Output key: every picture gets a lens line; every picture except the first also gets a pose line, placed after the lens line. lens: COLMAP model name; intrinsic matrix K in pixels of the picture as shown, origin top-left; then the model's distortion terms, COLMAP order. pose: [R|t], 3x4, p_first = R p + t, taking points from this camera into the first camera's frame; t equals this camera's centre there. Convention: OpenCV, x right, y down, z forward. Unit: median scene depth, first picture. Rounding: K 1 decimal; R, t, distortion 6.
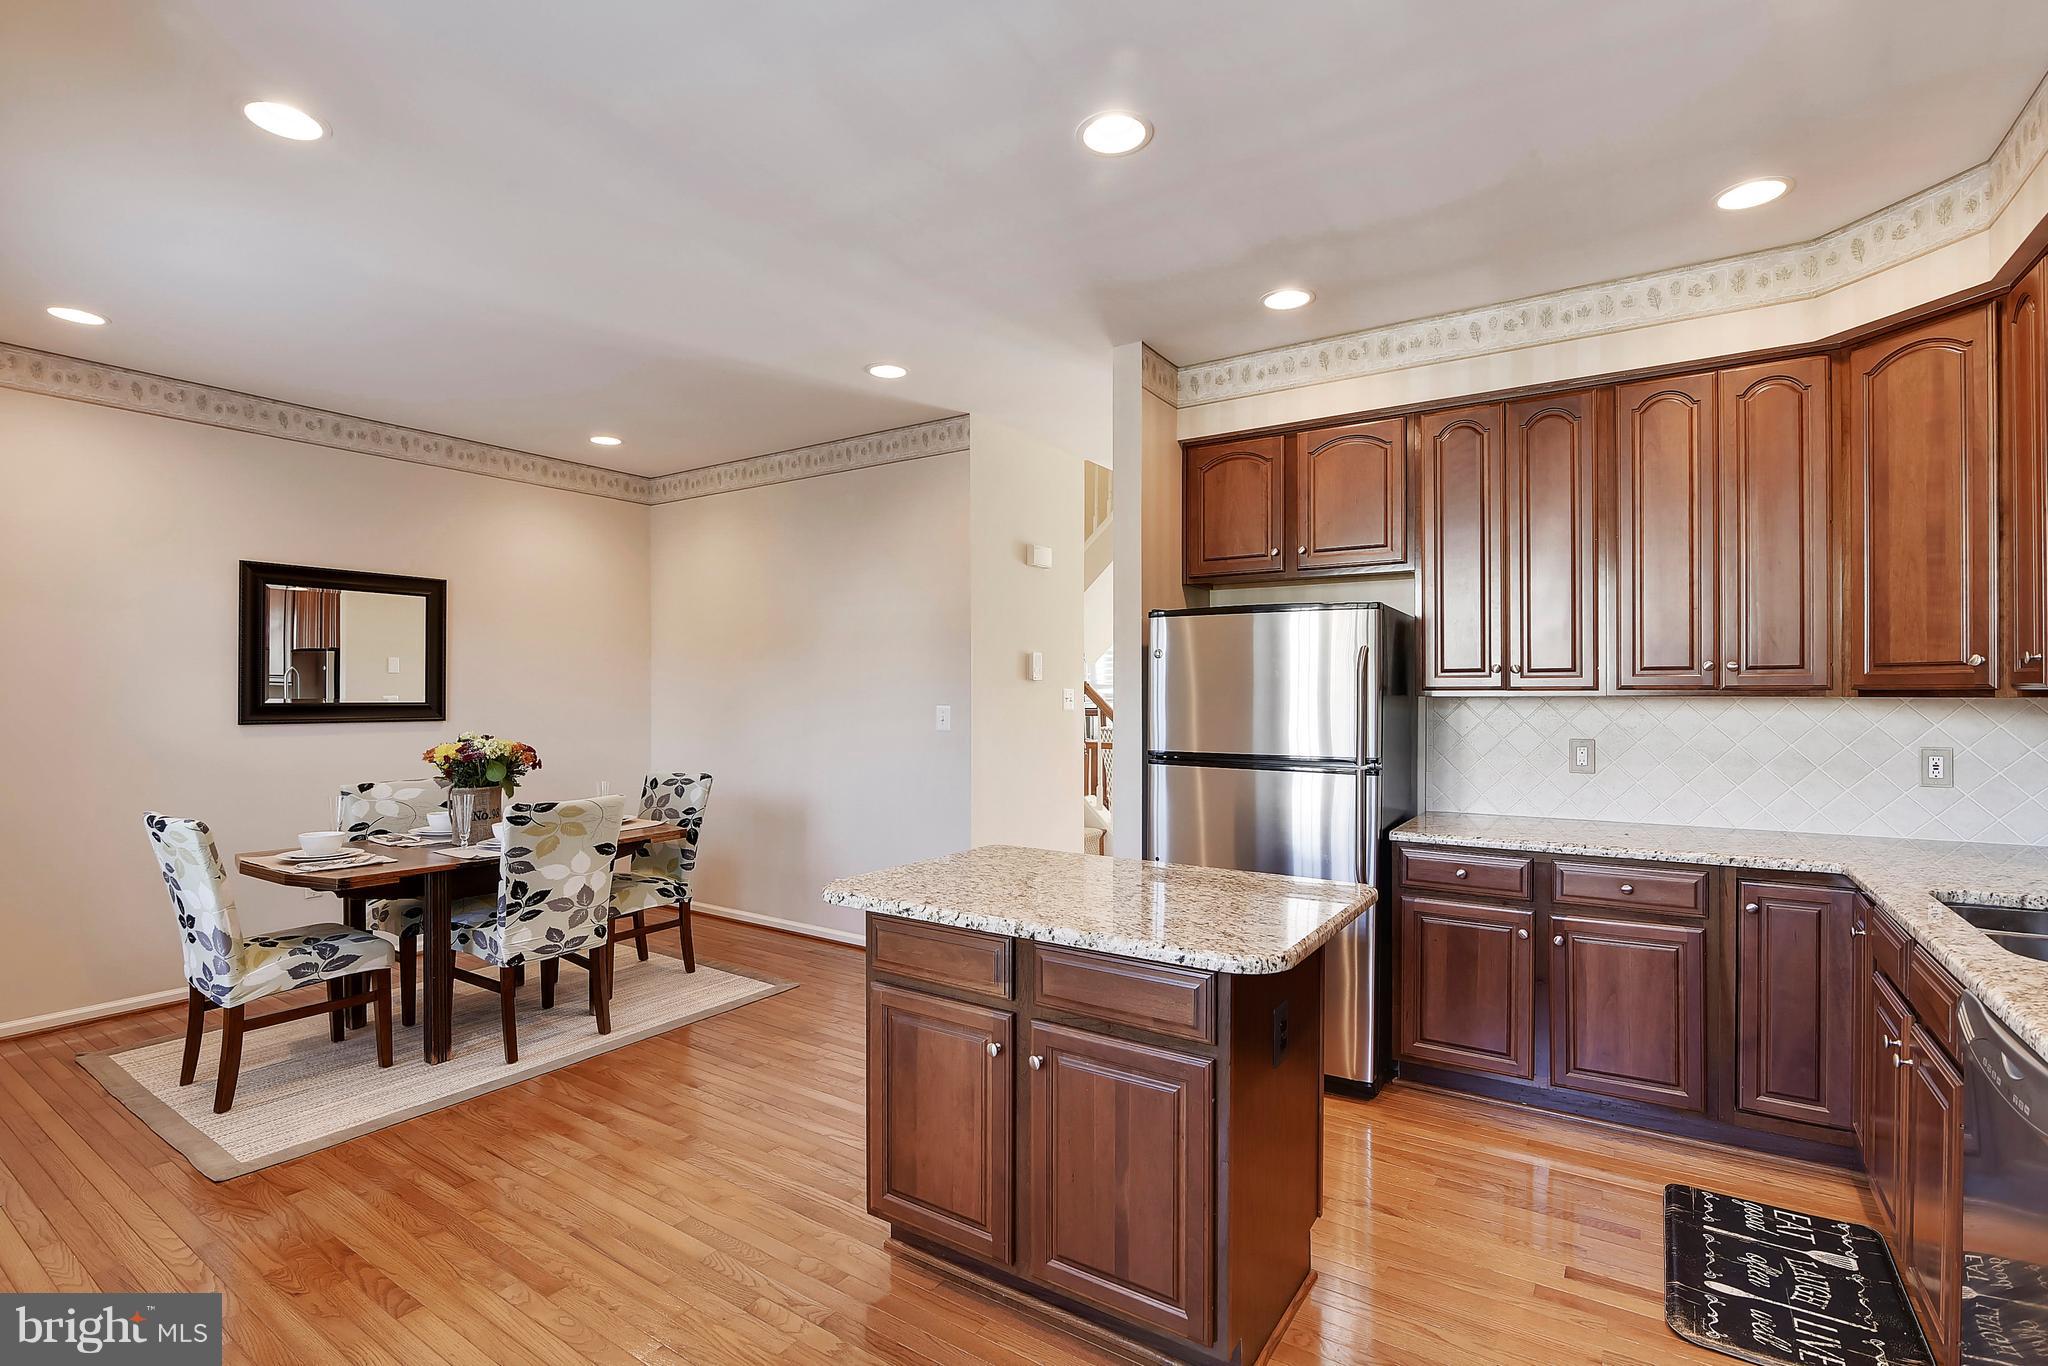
lens RADIAL K [[946.4, 0, 1017.2], [0, 946.4, 697.2], [0, 0, 1]] dist [0.000027, -0.005075]
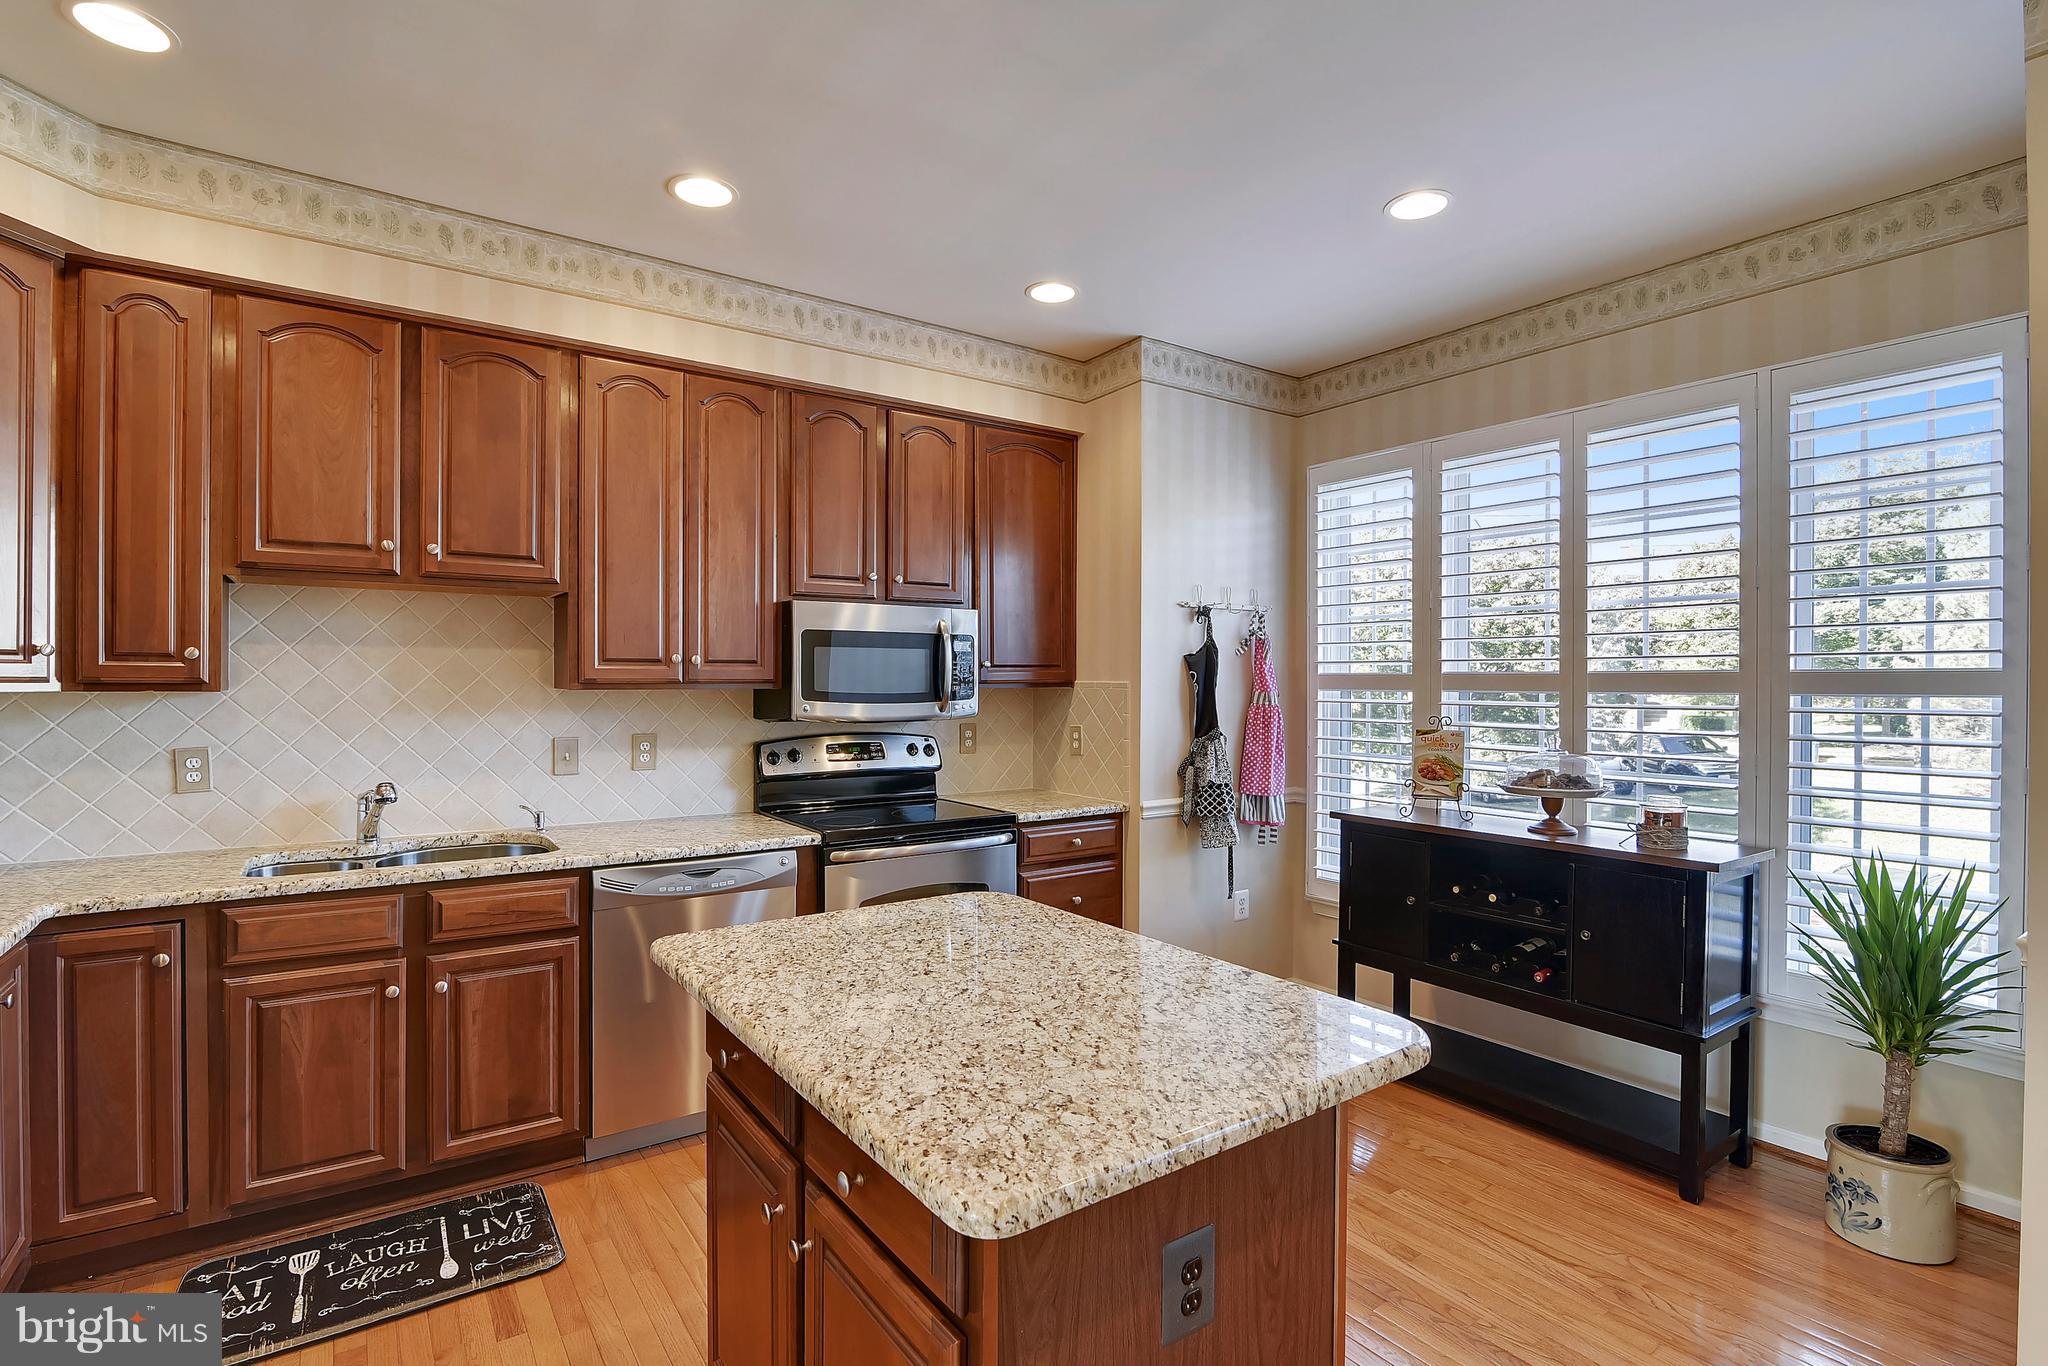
lens RADIAL K [[967.0, 0, 1011.4], [0, 967.0, 688.9], [0, 0, 1]] dist [-0.014886, 0.002537]
pose [[-0.935381, -0.003908, 0.353620, -0.108489], [0.000978, 0.999907, 0.013638, -0.009612], [-0.353640, 0.013102, -0.935290, 1.024034]]
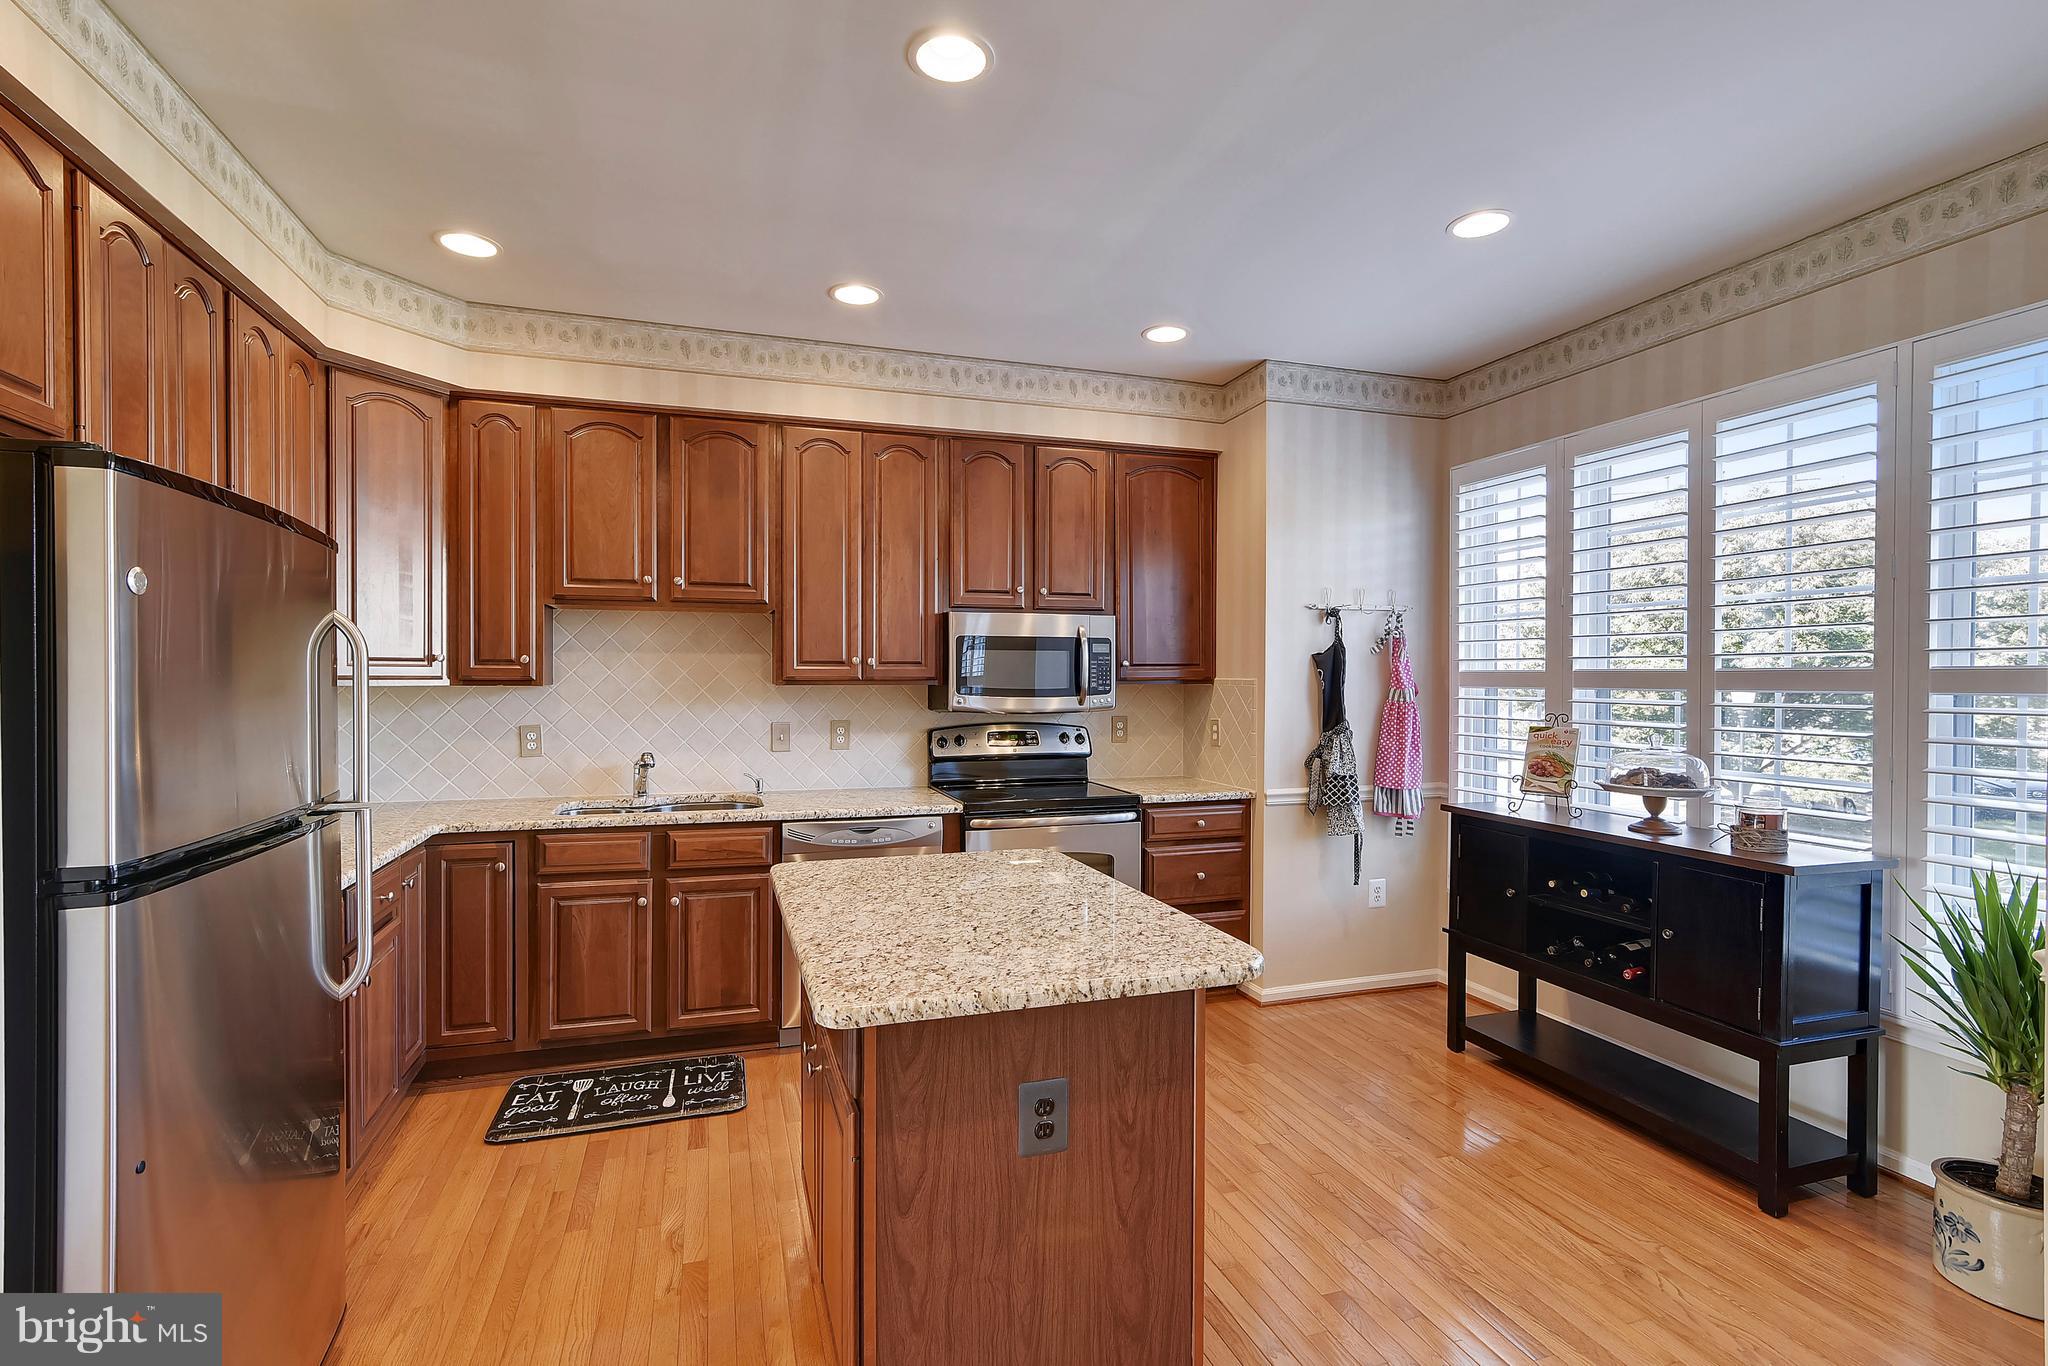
lens RADIAL K [[946.4, 0, 1010.9], [0, 946.4, 689.2], [0, 0, 1]] dist [0.000027, -0.005075]
pose [[-0.792013, -0.008478, 0.610445, -0.307594], [0.002657, 0.999846, 0.017333, -0.011082], [-0.610498, 0.015349, -0.791869, 1.057470]]
